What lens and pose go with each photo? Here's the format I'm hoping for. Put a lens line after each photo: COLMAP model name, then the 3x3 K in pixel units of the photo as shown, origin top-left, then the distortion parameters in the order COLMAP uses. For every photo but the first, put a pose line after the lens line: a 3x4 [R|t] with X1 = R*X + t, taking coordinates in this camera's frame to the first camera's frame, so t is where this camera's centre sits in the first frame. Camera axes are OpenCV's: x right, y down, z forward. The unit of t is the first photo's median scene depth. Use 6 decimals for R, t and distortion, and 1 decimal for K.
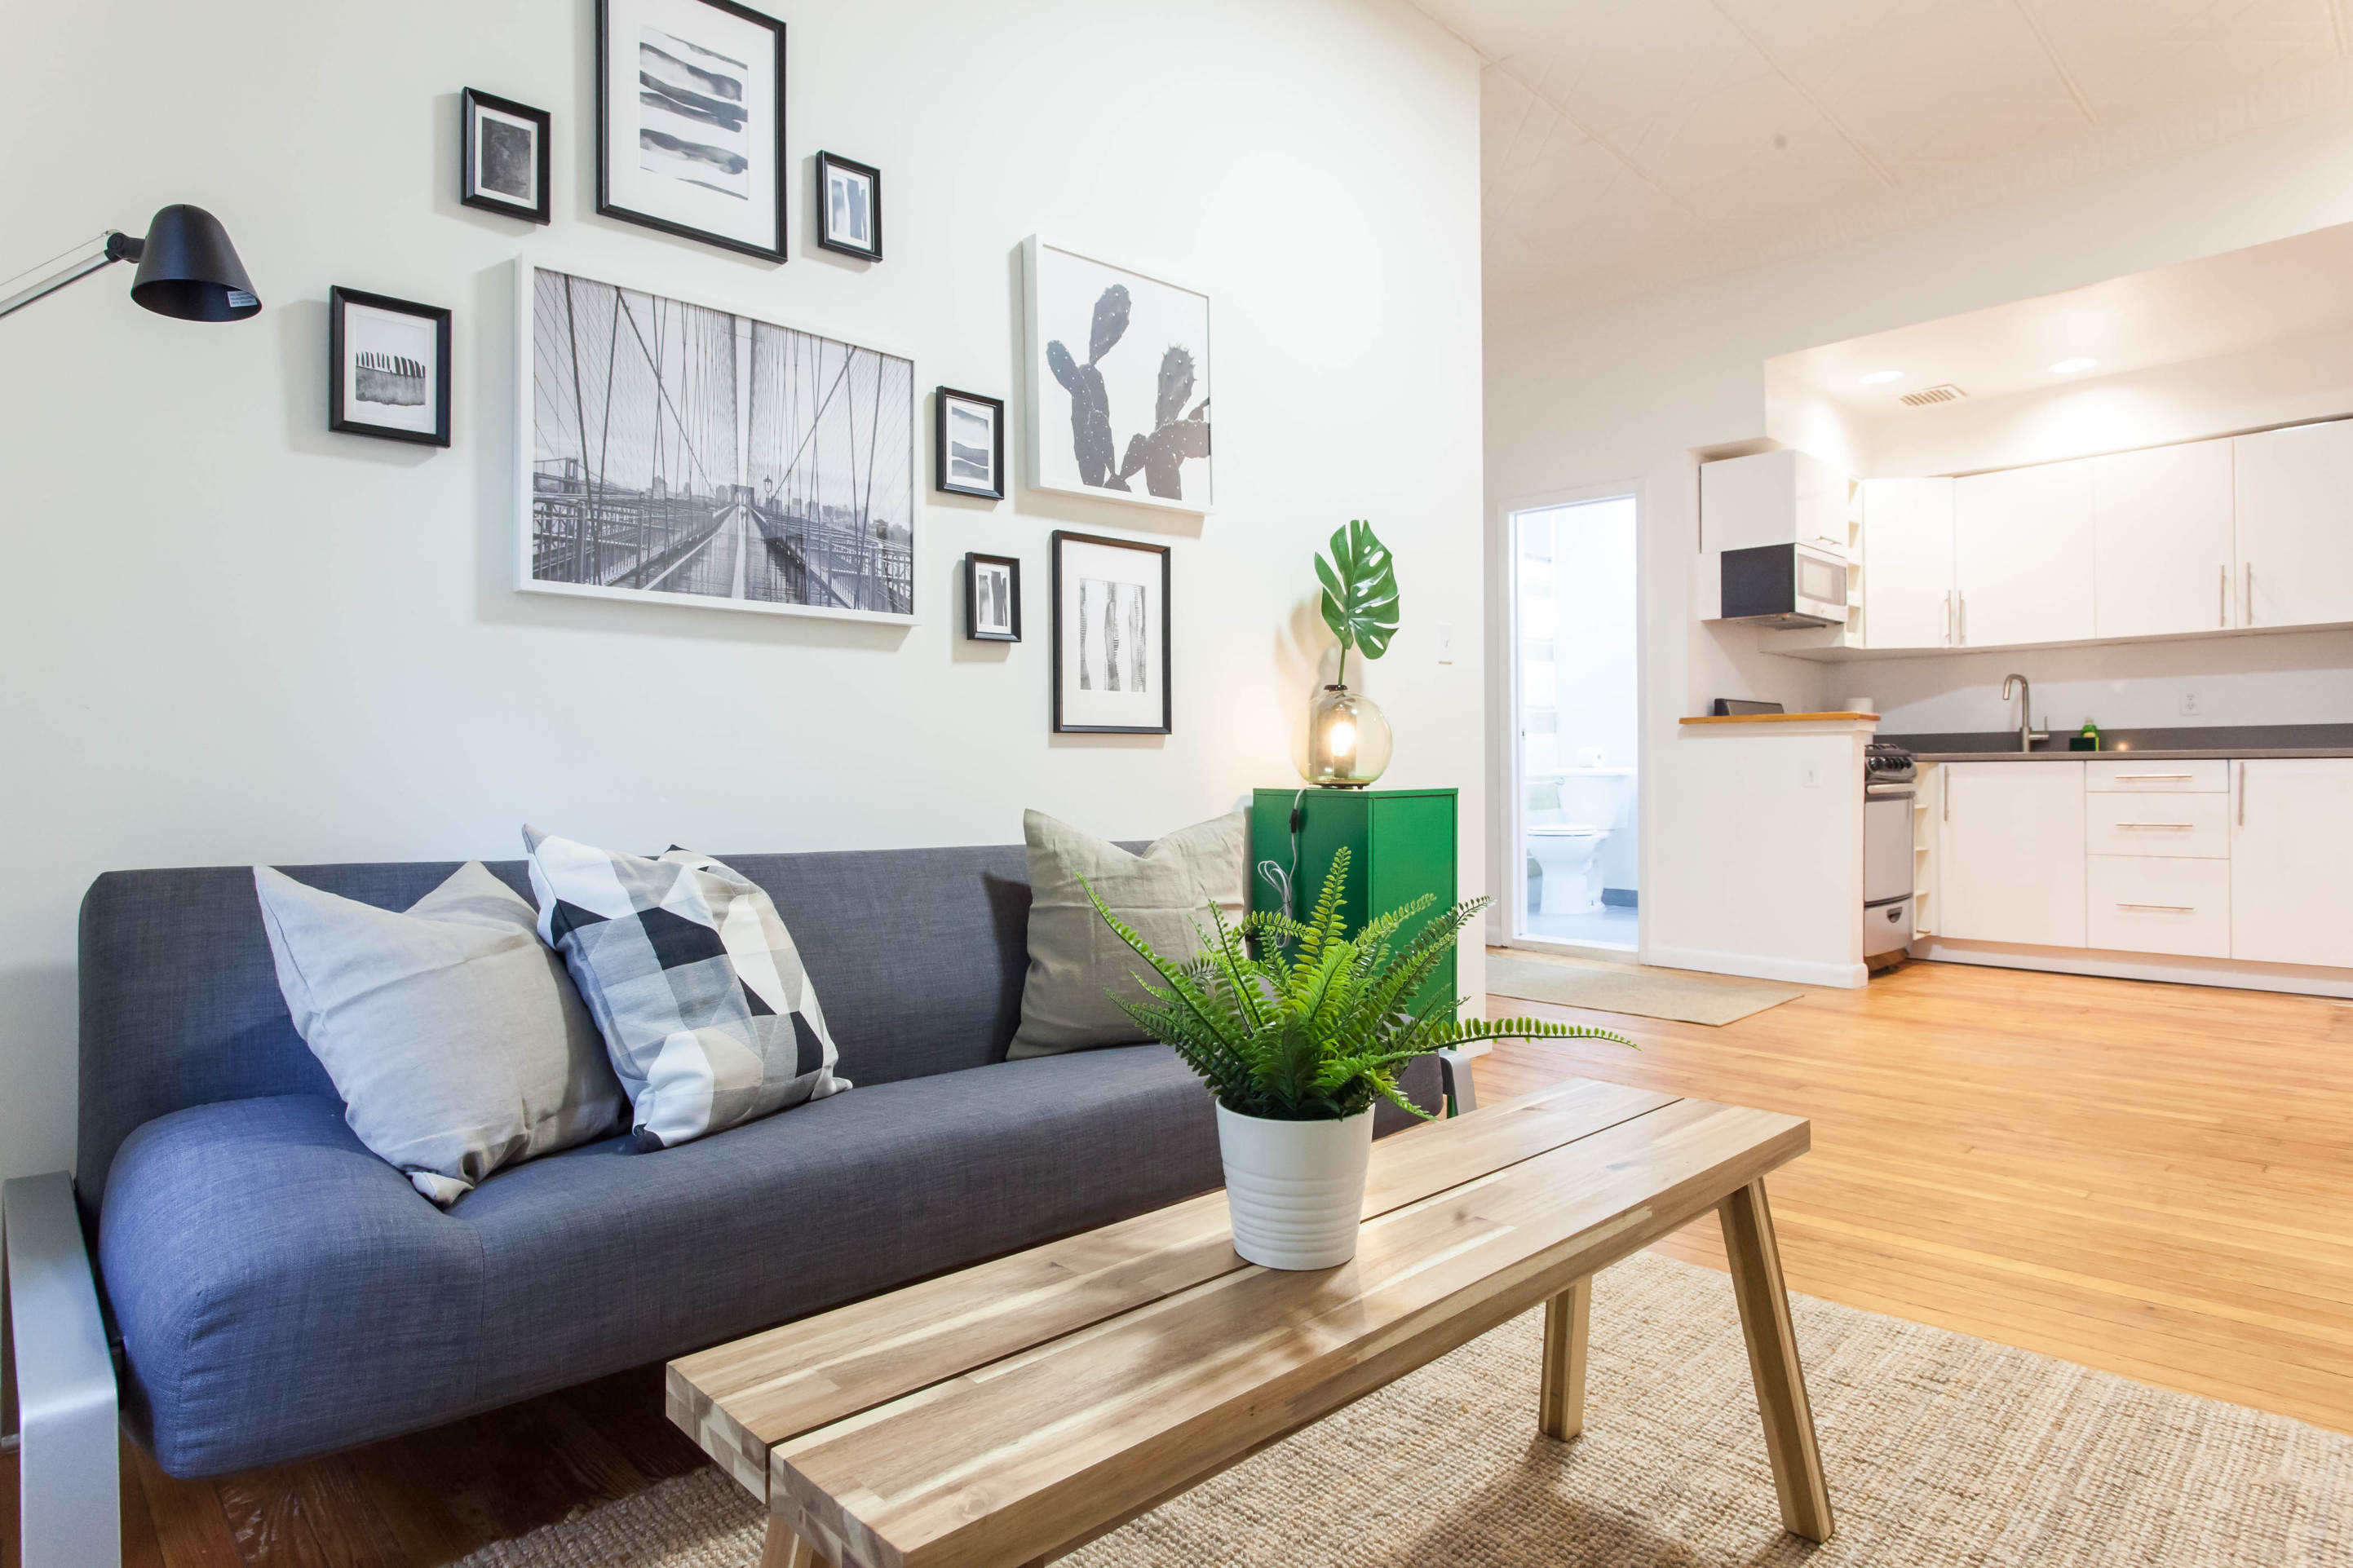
lens RADIAL K [[1311.3, 0, 1166.0], [0, 1311.3, 759.0], [0, 0, 1]] dist [-0.000730, 0.002728]
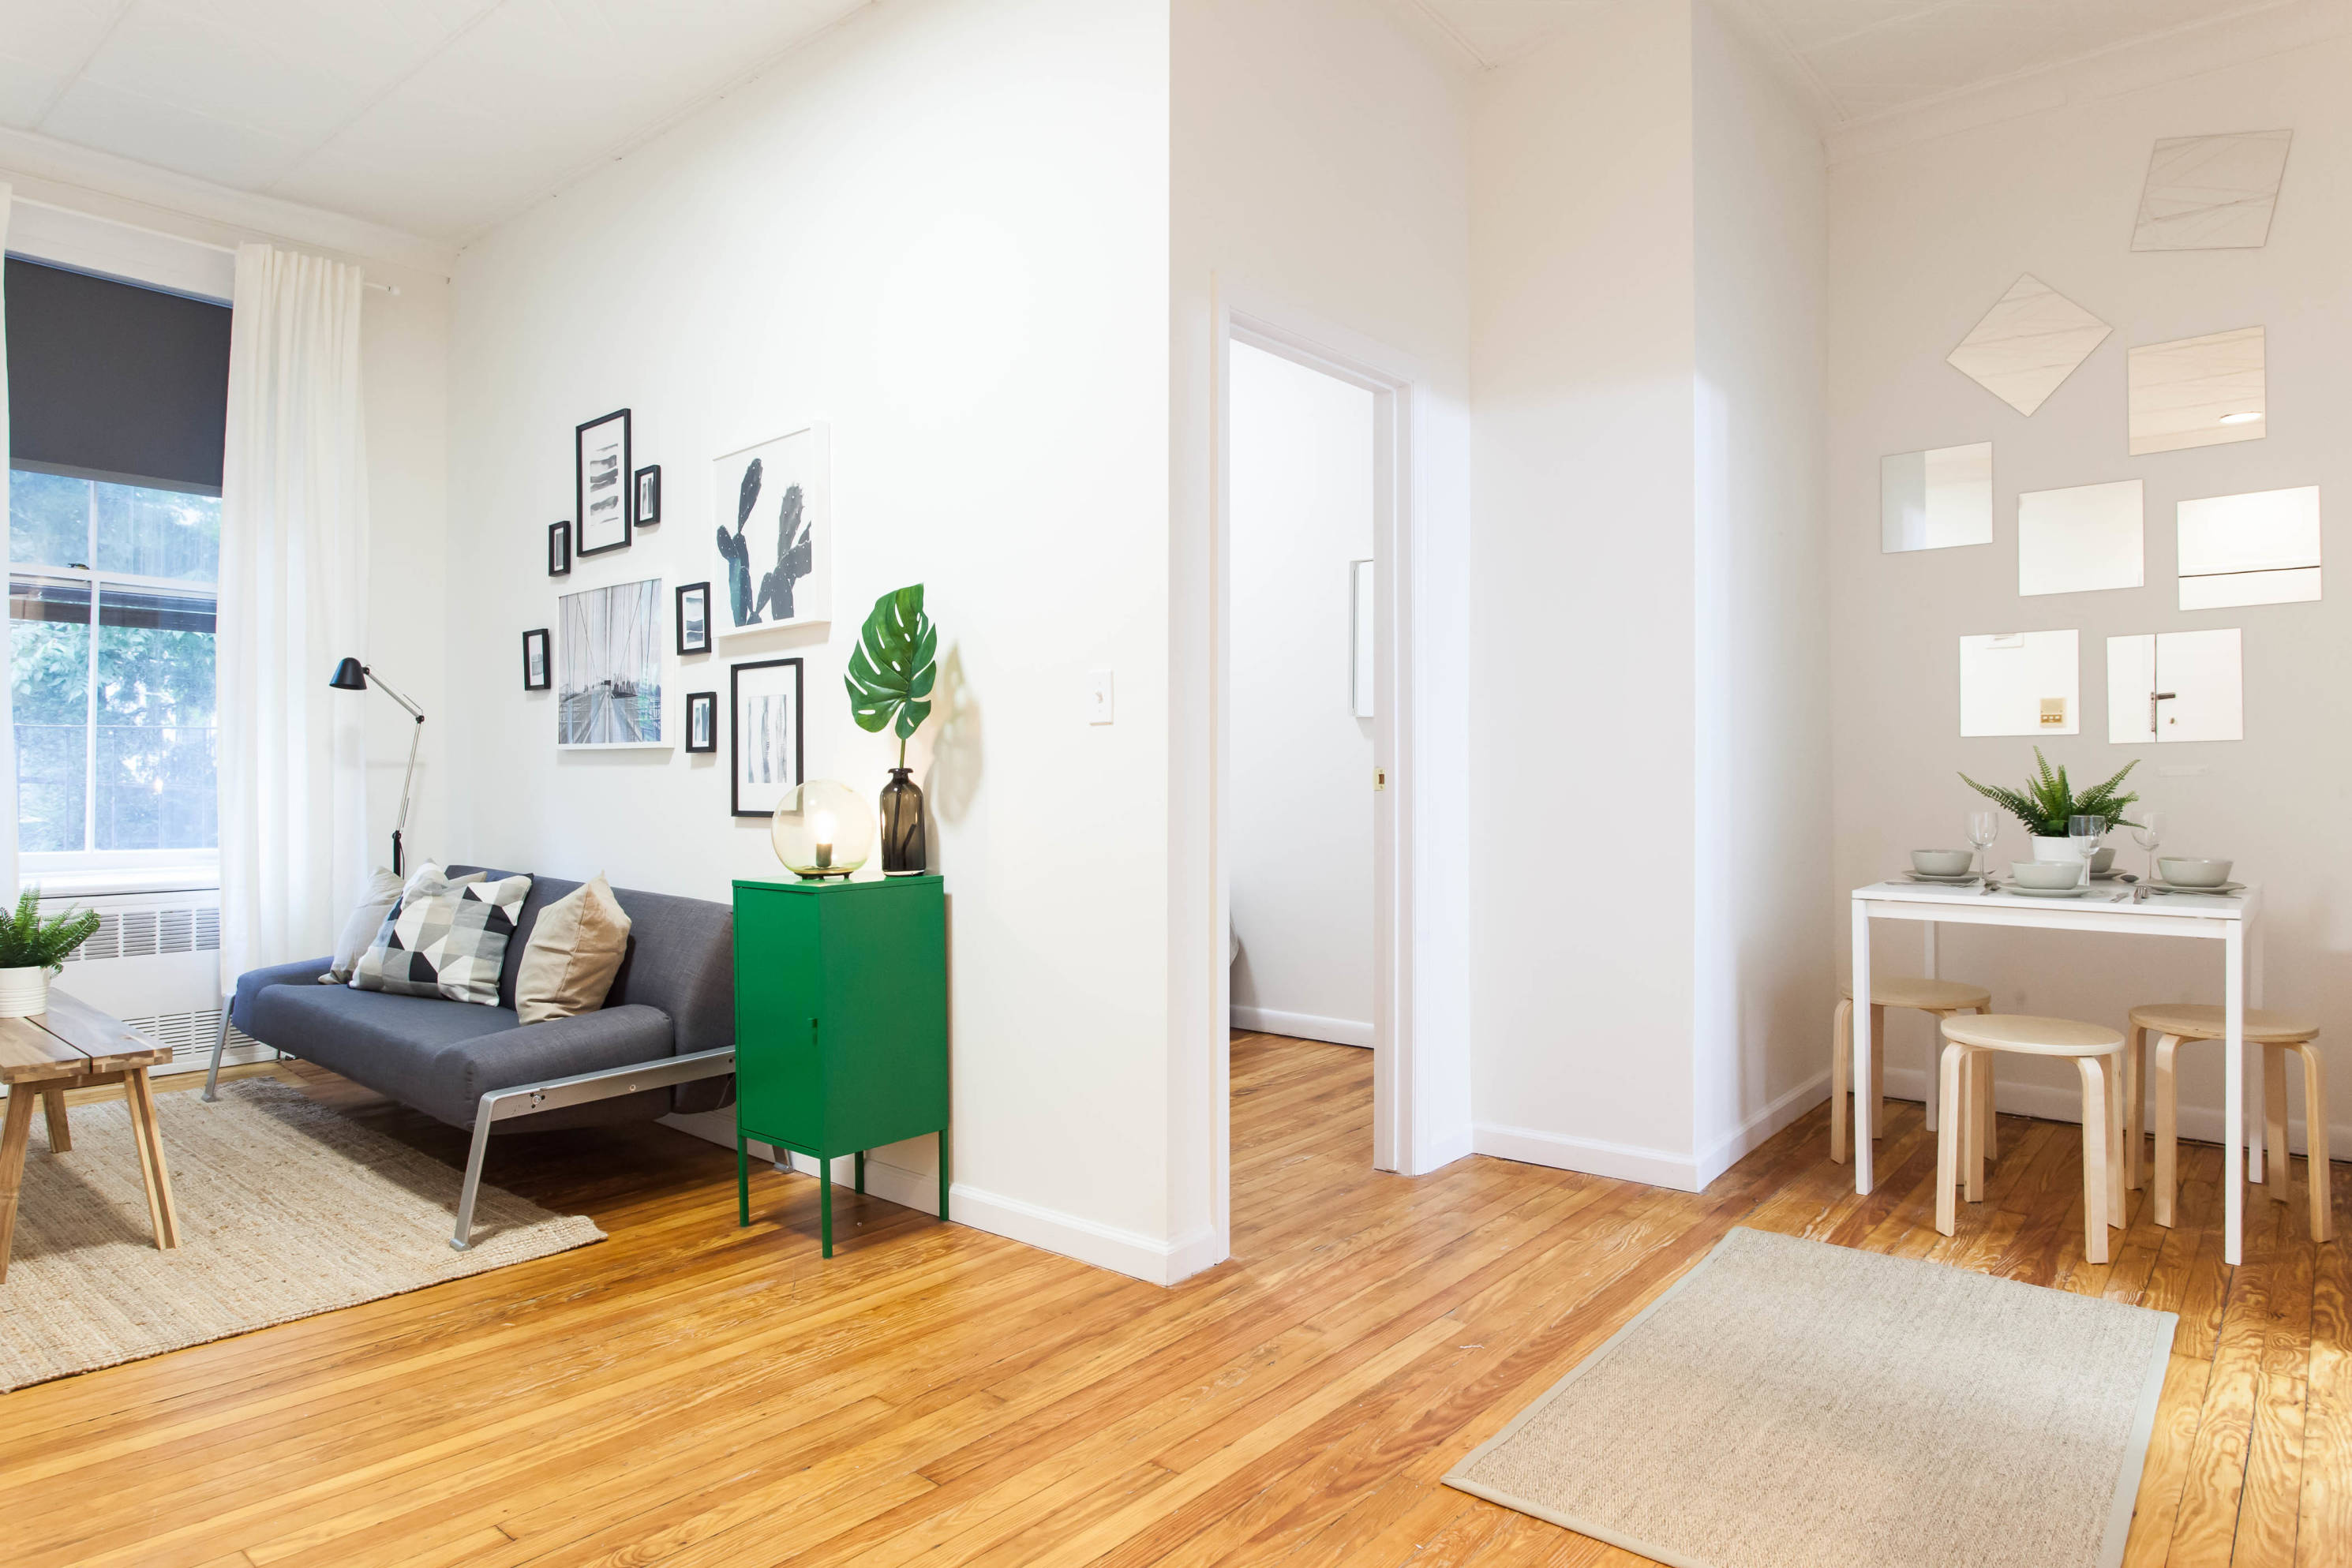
lens RADIAL K [[1354.5, 0, 1179.4], [0, 1354.5, 777.4], [0, 0, 1]] dist [-0.030108, 0.018205]
pose [[0.107915, 0.006813, -0.994137, 1.525994], [0.008923, 0.999930, 0.007821, -0.076458], [0.994120, -0.009715, 0.107847, 1.491818]]
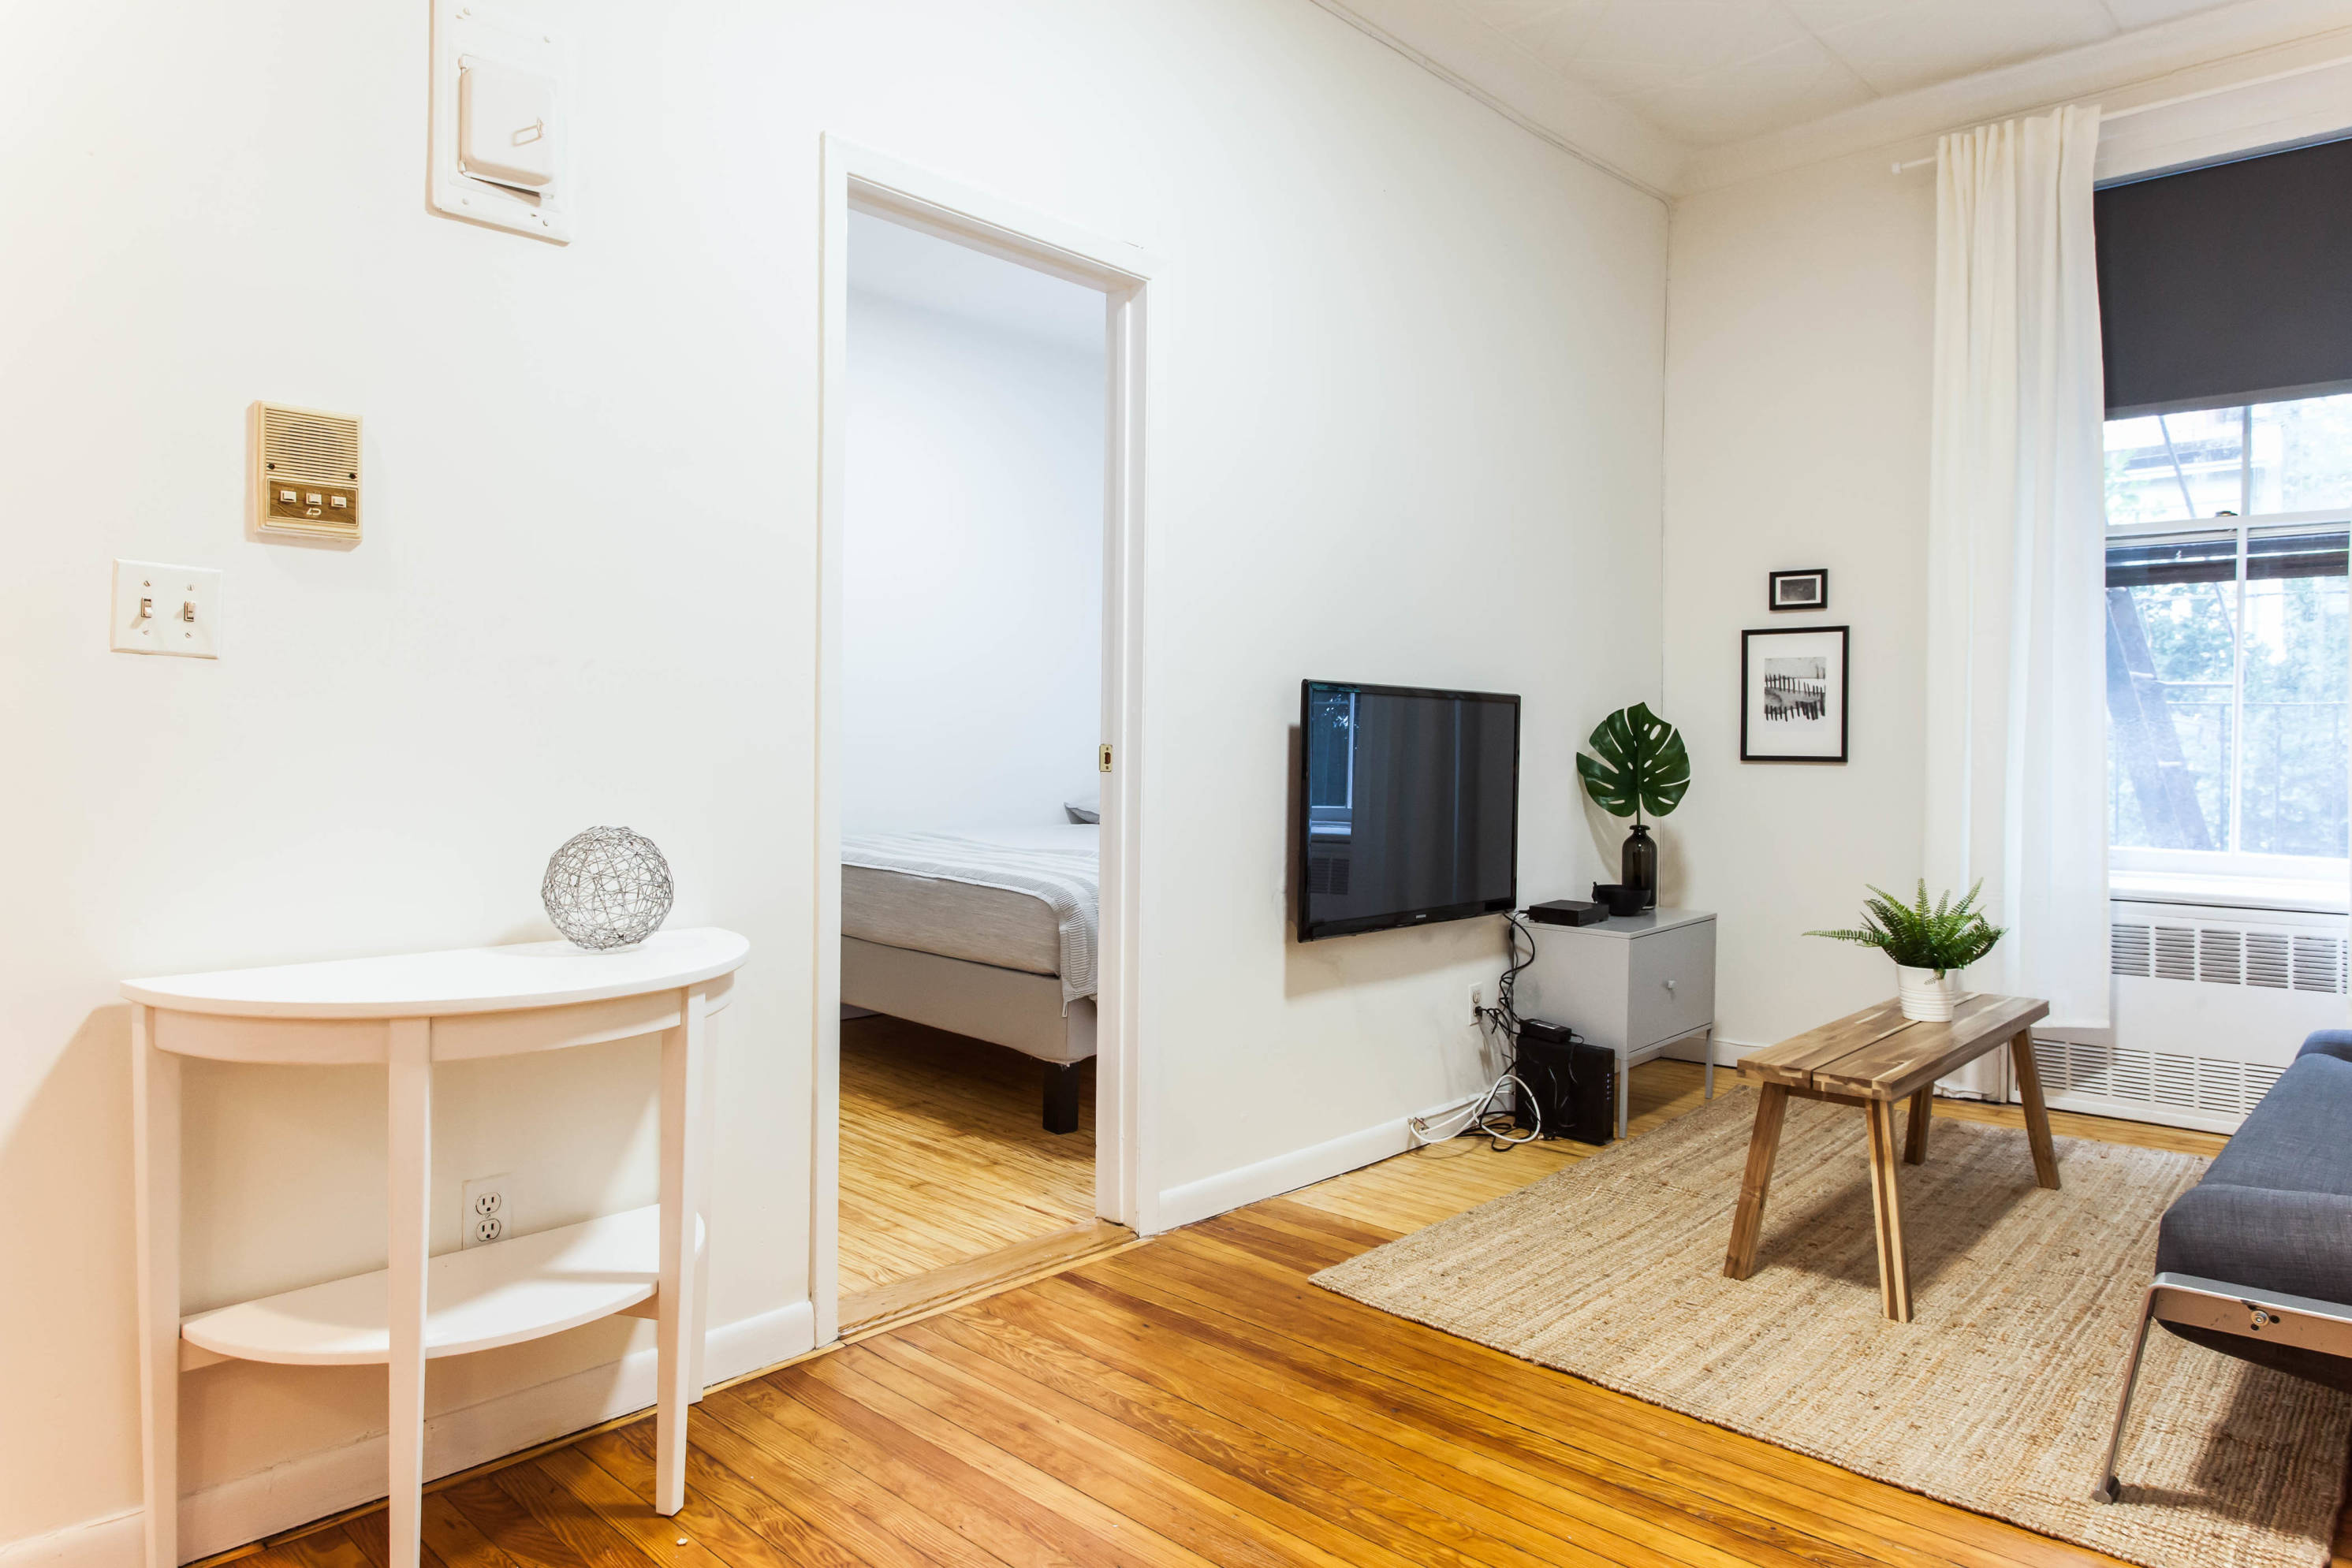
lens RADIAL K [[1448.6, 0, 1162.4], [0, 1448.6, 766.0], [0, 0, 1]] dist [-0.010838, 0.001073]
pose [[-0.998193, -0.000282, -0.060085, 0.846778], [-0.000084, 0.999995, -0.003299, -0.068321], [0.060085, -0.003288, -0.998188, 1.779958]]
